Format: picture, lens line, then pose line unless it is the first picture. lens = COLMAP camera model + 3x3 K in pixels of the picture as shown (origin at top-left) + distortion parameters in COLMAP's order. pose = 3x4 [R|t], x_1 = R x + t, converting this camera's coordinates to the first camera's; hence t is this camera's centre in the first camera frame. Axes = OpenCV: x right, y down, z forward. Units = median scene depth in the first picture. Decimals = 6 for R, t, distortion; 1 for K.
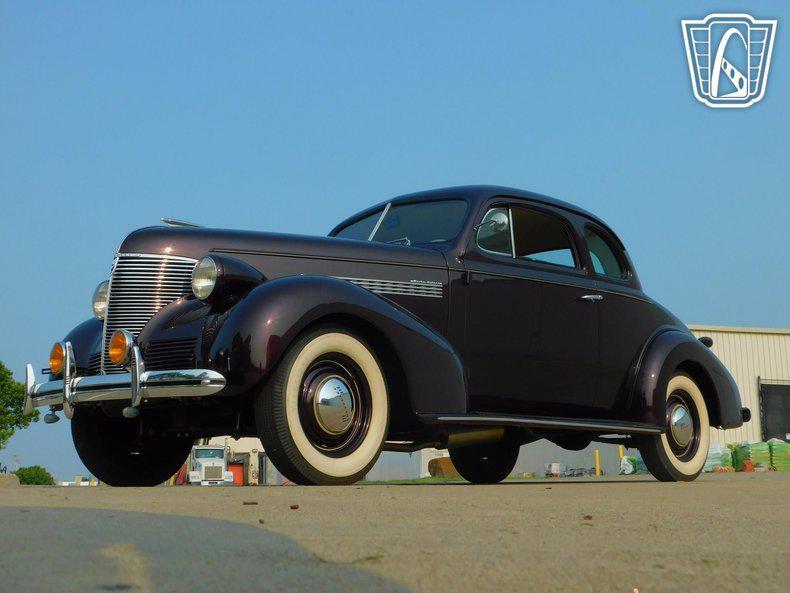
lens RADIAL K [[1061.6, 0, 394.3], [0, 1061.6, 291.0], [0, 0, 1]] dist [-0.004284, 0.074878]
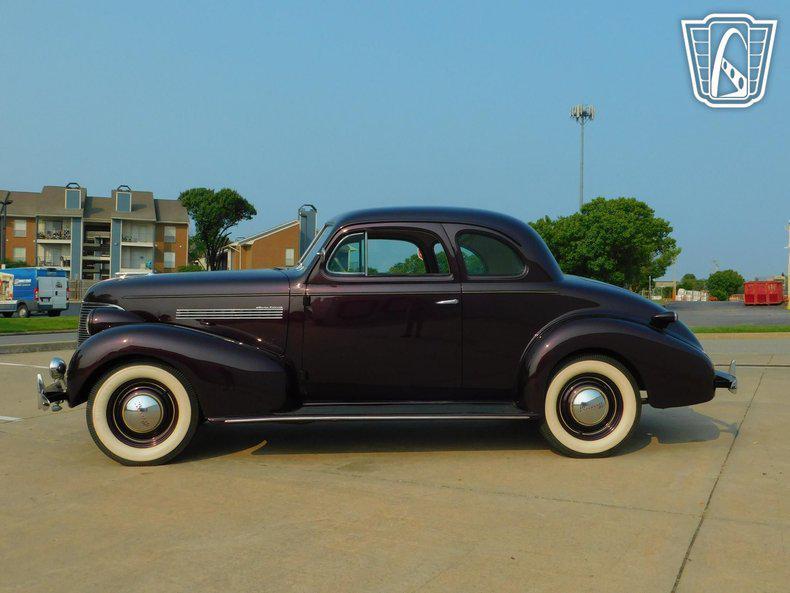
lens RADIAL K [[839.1, 0, 395.0], [0, 839.1, 296.5], [0, 0, 1]] dist [0.000245, -0.002507]
pose [[0.744946, 0.019651, -0.666835, 0.736305], [0.115133, 0.980781, 0.157523, -0.147103], [0.657114, -0.194121, 0.728367, 0.302390]]
